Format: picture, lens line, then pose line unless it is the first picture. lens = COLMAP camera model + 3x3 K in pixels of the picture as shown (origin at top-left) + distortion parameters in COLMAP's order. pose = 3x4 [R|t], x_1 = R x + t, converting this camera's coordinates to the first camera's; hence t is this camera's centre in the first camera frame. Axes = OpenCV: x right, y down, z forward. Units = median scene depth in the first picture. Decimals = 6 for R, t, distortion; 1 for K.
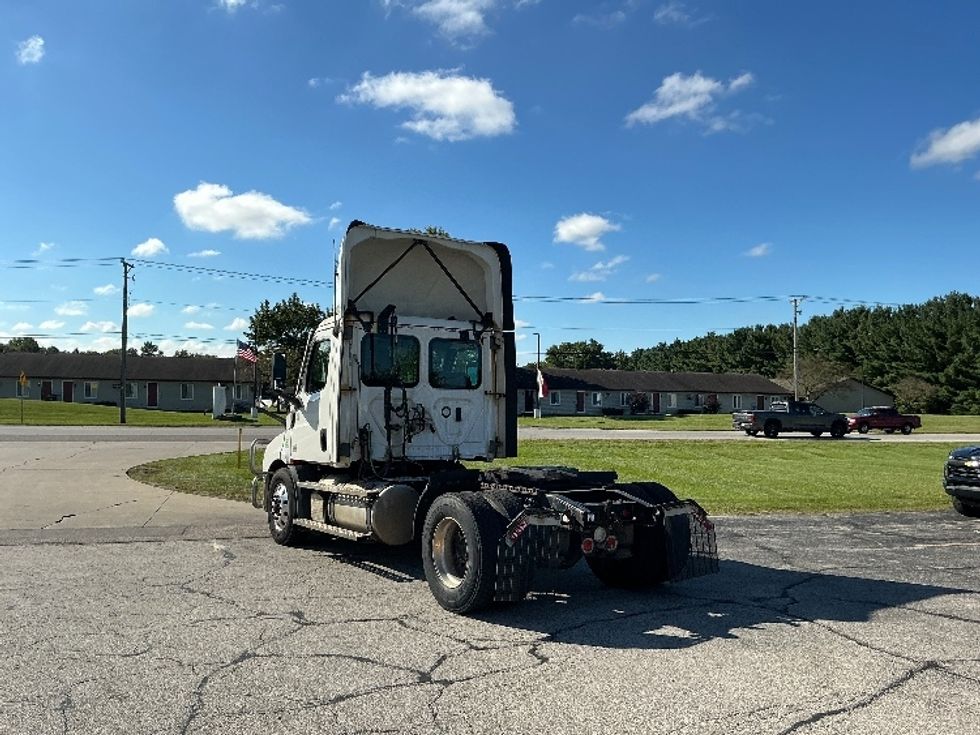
lens RADIAL K [[806.9, 0, 490.0], [0, 806.9, 367.5], [0, 0, 1]] dist [0.122785, -0.249971]
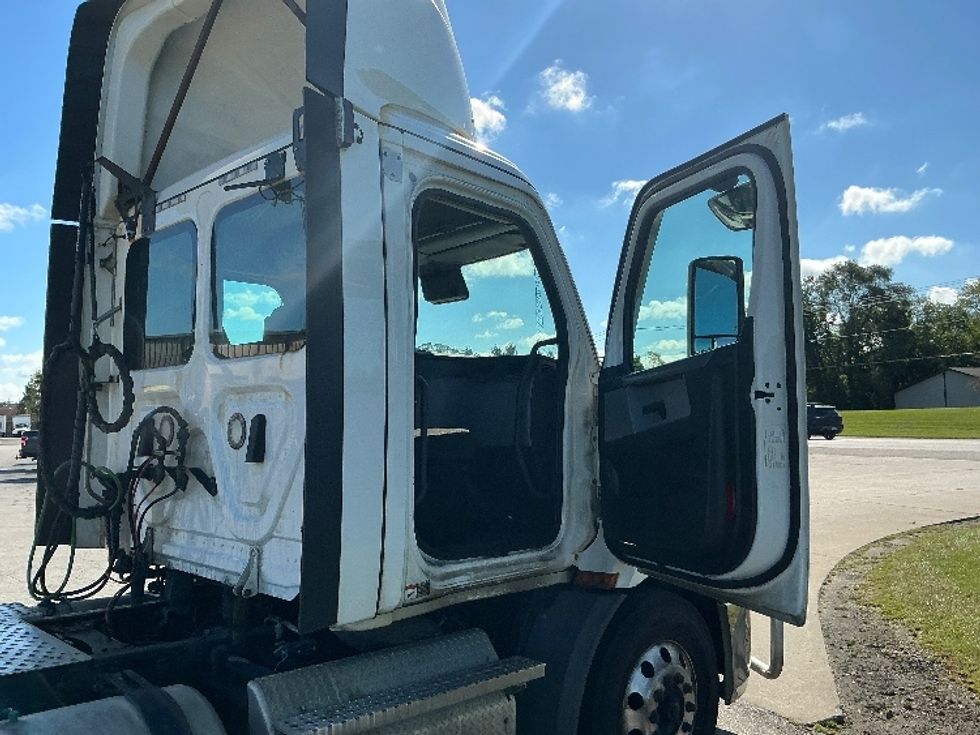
lens RADIAL K [[810.5, 0, 490.0], [0, 810.5, 367.5], [0, 0, 1]] dist [0.139143, -0.288605]
pose [[0.174287, -0.076276, -0.981736, 0.269502], [0.061502, 0.995892, -0.066457, 0.056107], [0.982772, -0.048796, 0.178262, 1.010824]]
